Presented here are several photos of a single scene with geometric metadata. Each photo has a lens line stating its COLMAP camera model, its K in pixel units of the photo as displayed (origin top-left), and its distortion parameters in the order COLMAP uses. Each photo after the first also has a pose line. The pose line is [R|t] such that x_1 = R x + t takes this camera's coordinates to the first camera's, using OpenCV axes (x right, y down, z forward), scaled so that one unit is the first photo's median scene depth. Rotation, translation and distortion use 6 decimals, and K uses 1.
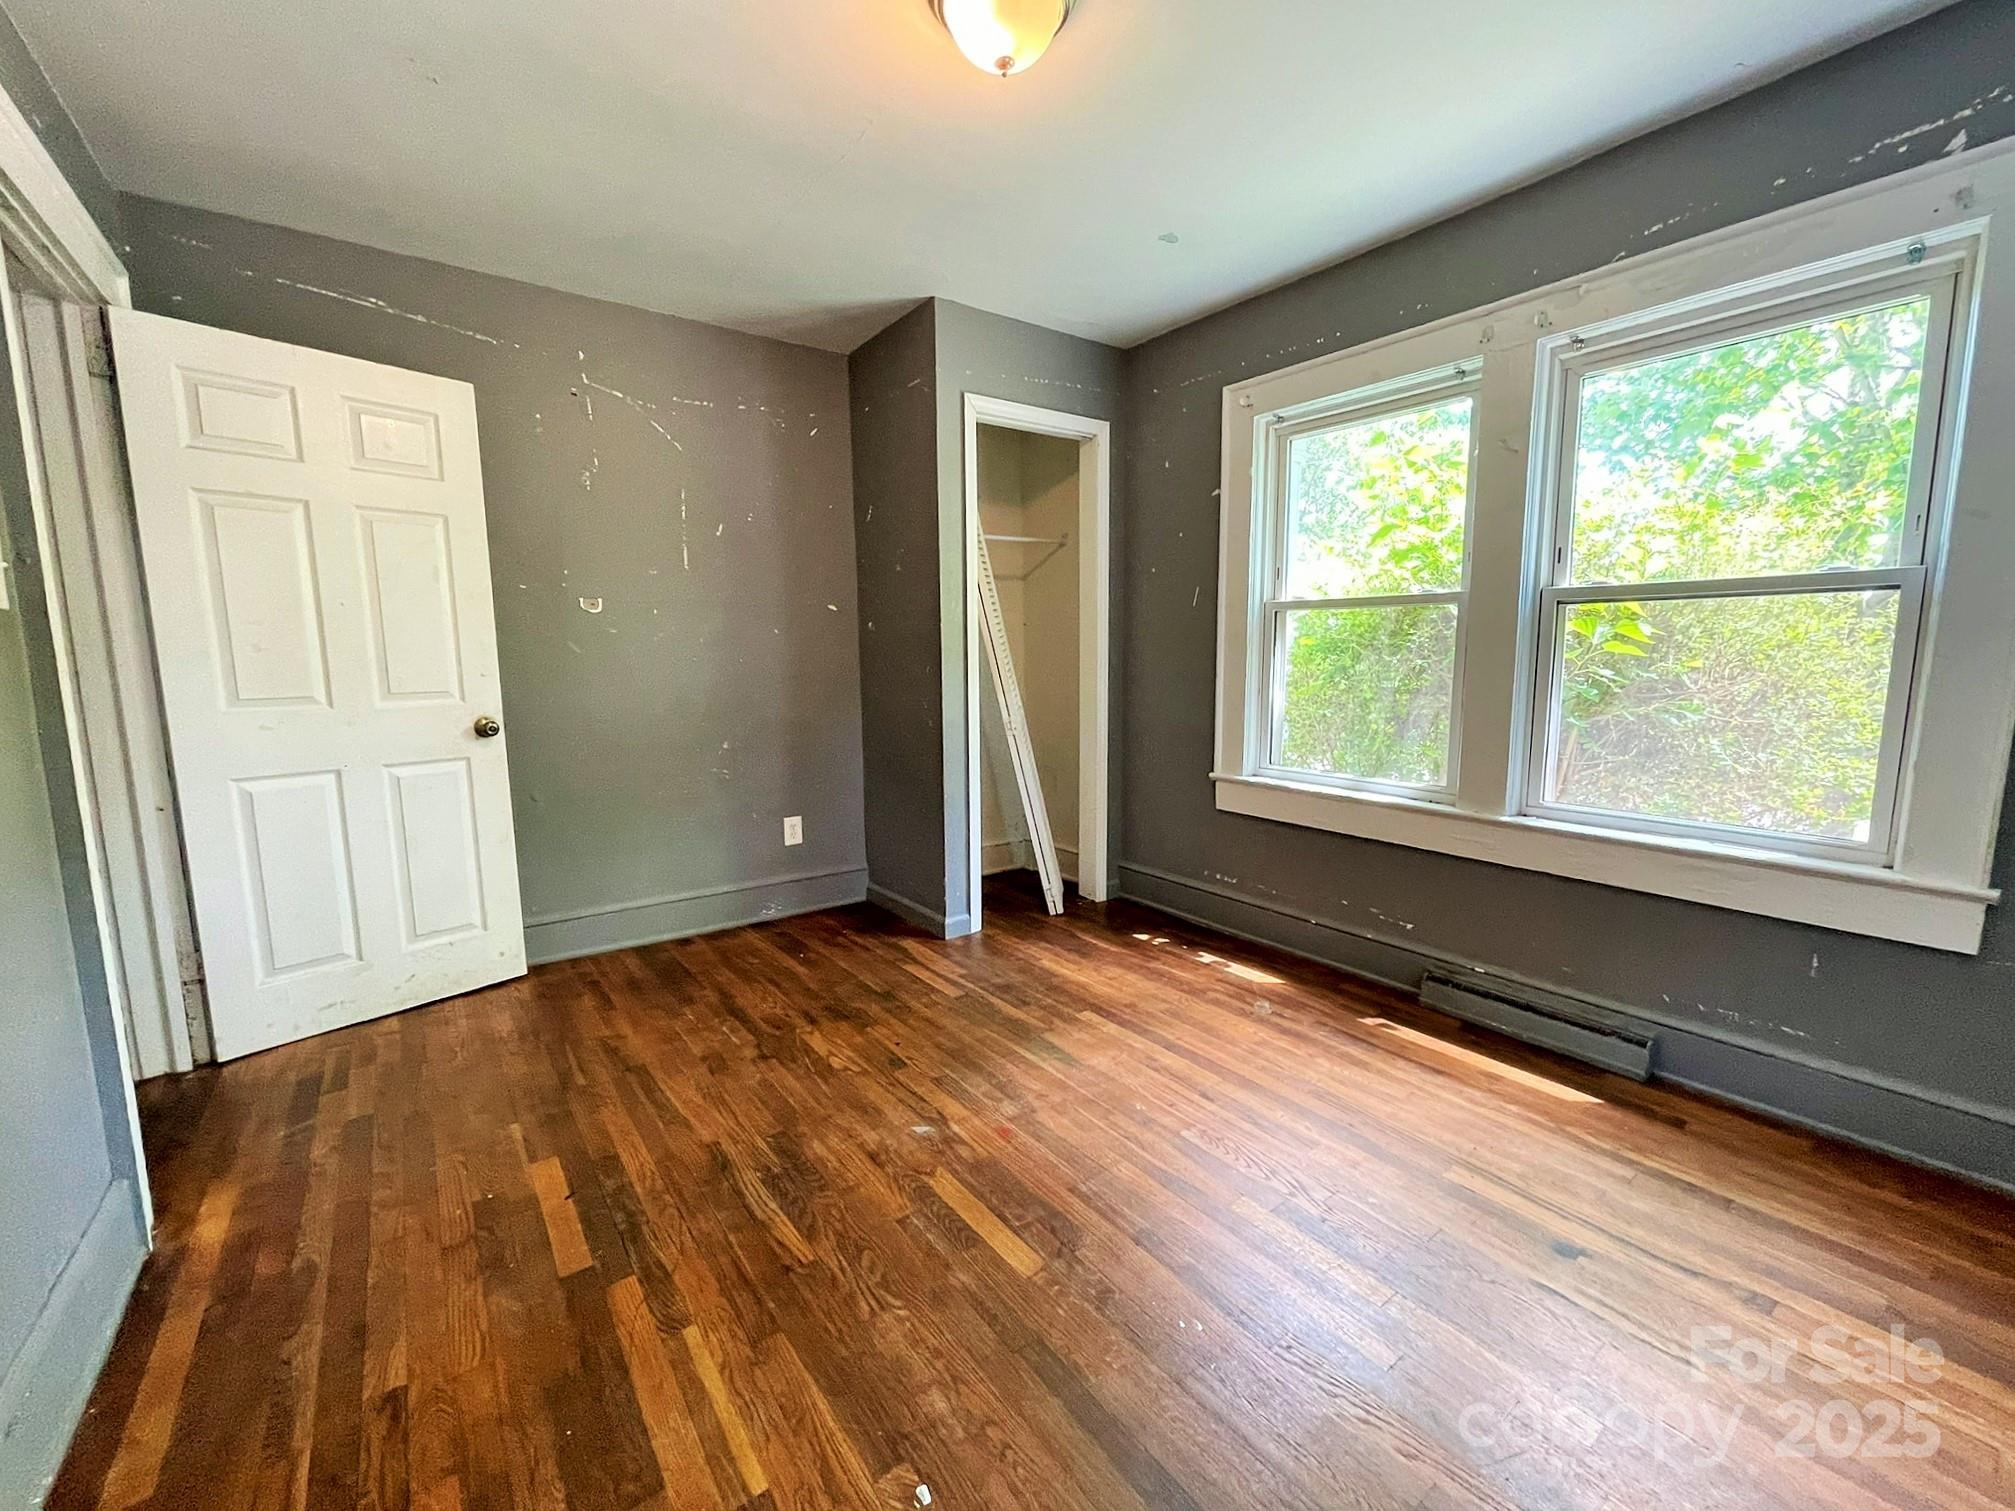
lens RADIAL K [[846.7, 0, 1007.5], [0, 846.7, 755.5], [0, 0, 1]] dist [0.000650, 0.000092]
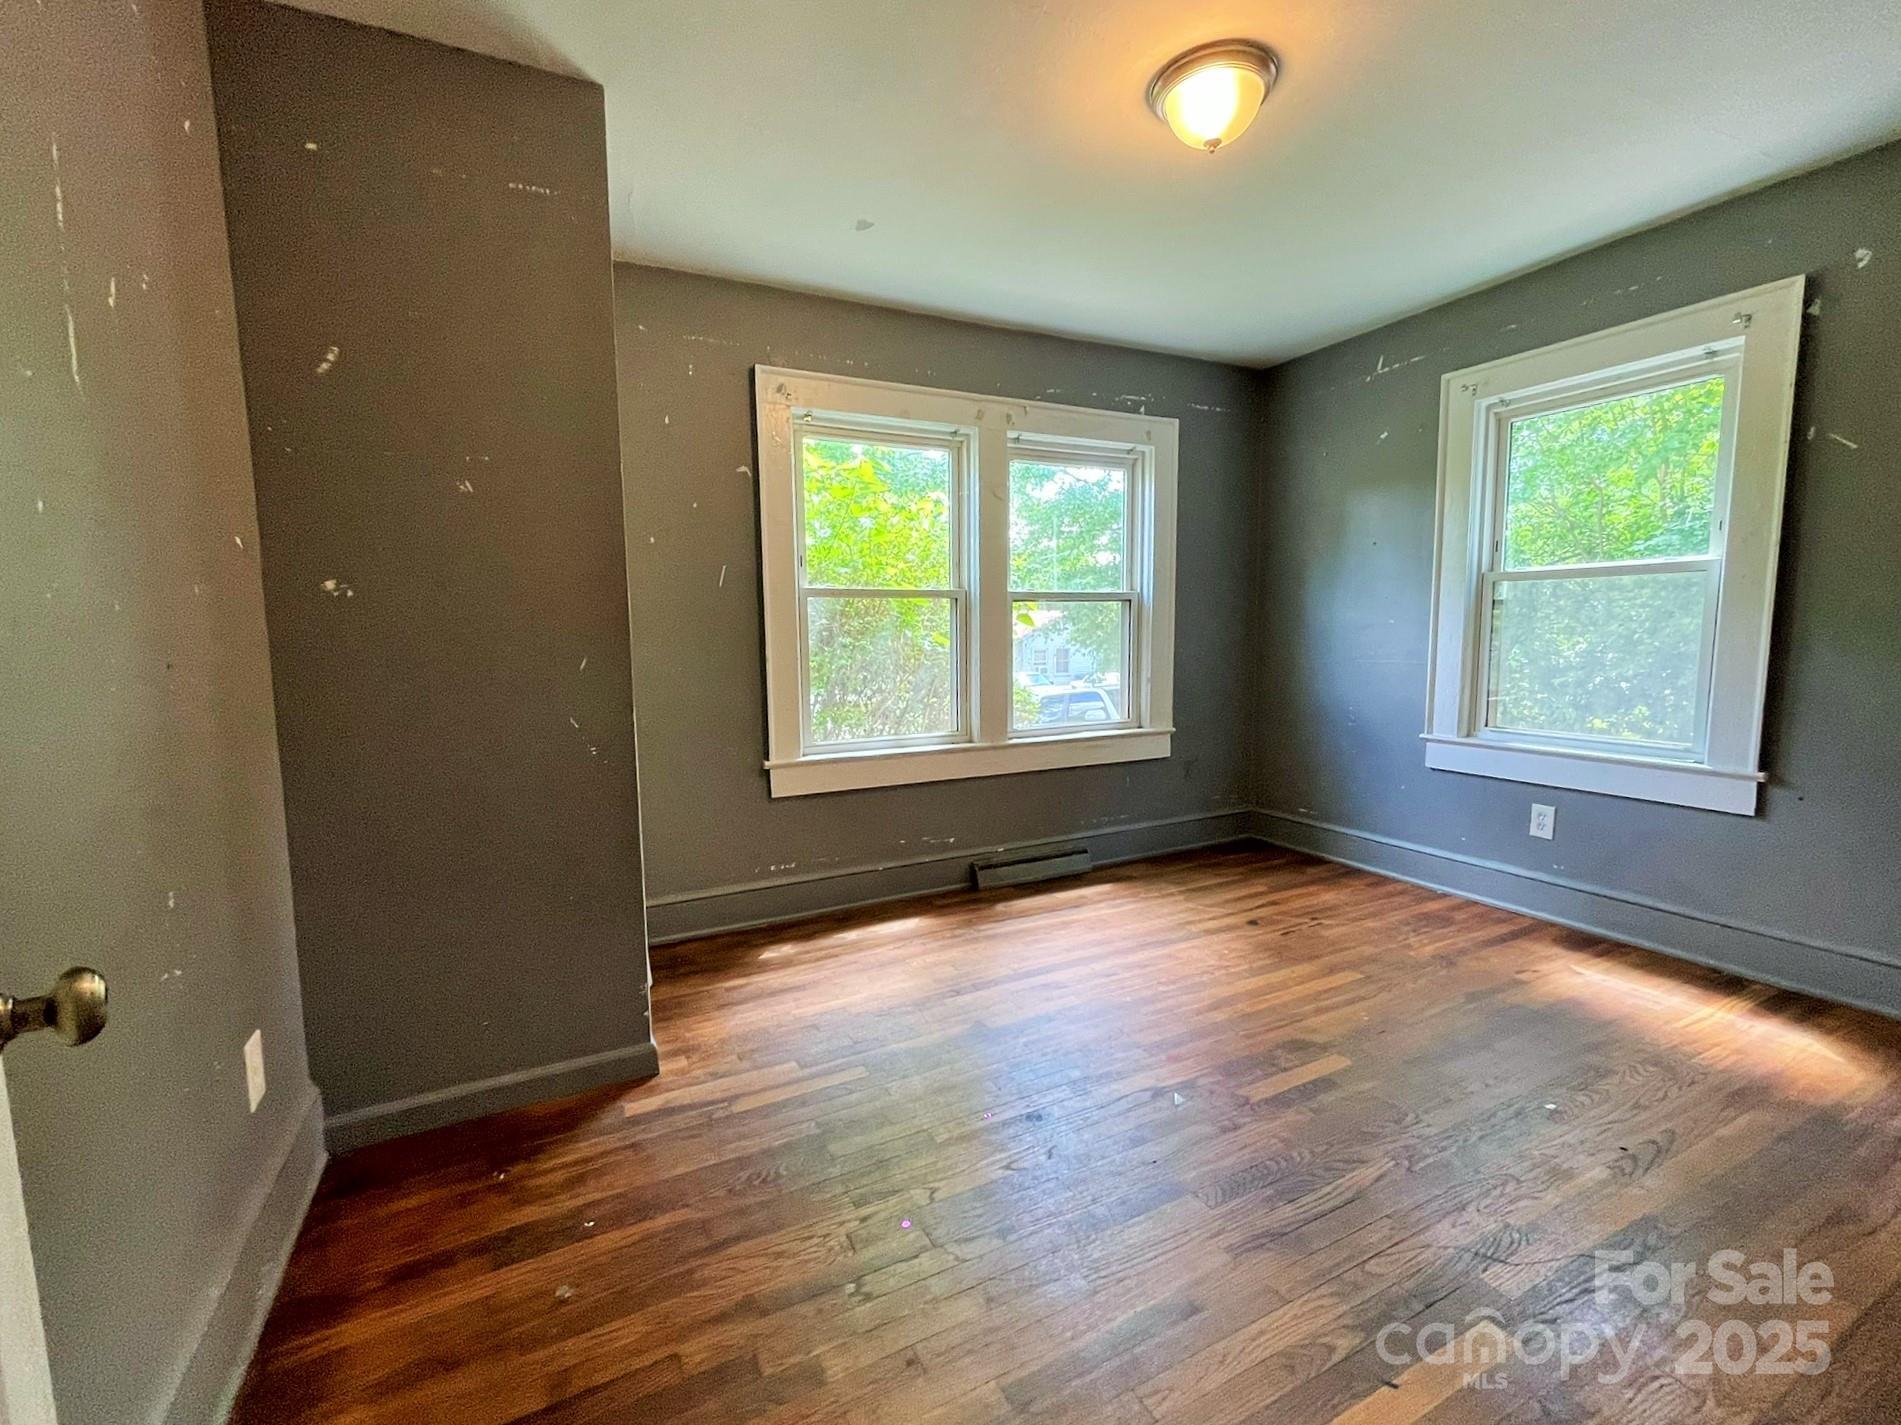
lens RADIAL K [[837.0, 0, 959.0], [0, 837.0, 712.2], [0, 0, 1]] dist [0.001171, -0.000070]
pose [[0.145030, -0.096119, 0.984747, -0.833818], [0.137567, 0.987562, 0.076133, -0.098221], [-0.979817, 0.124427, 0.156449, 0.804709]]
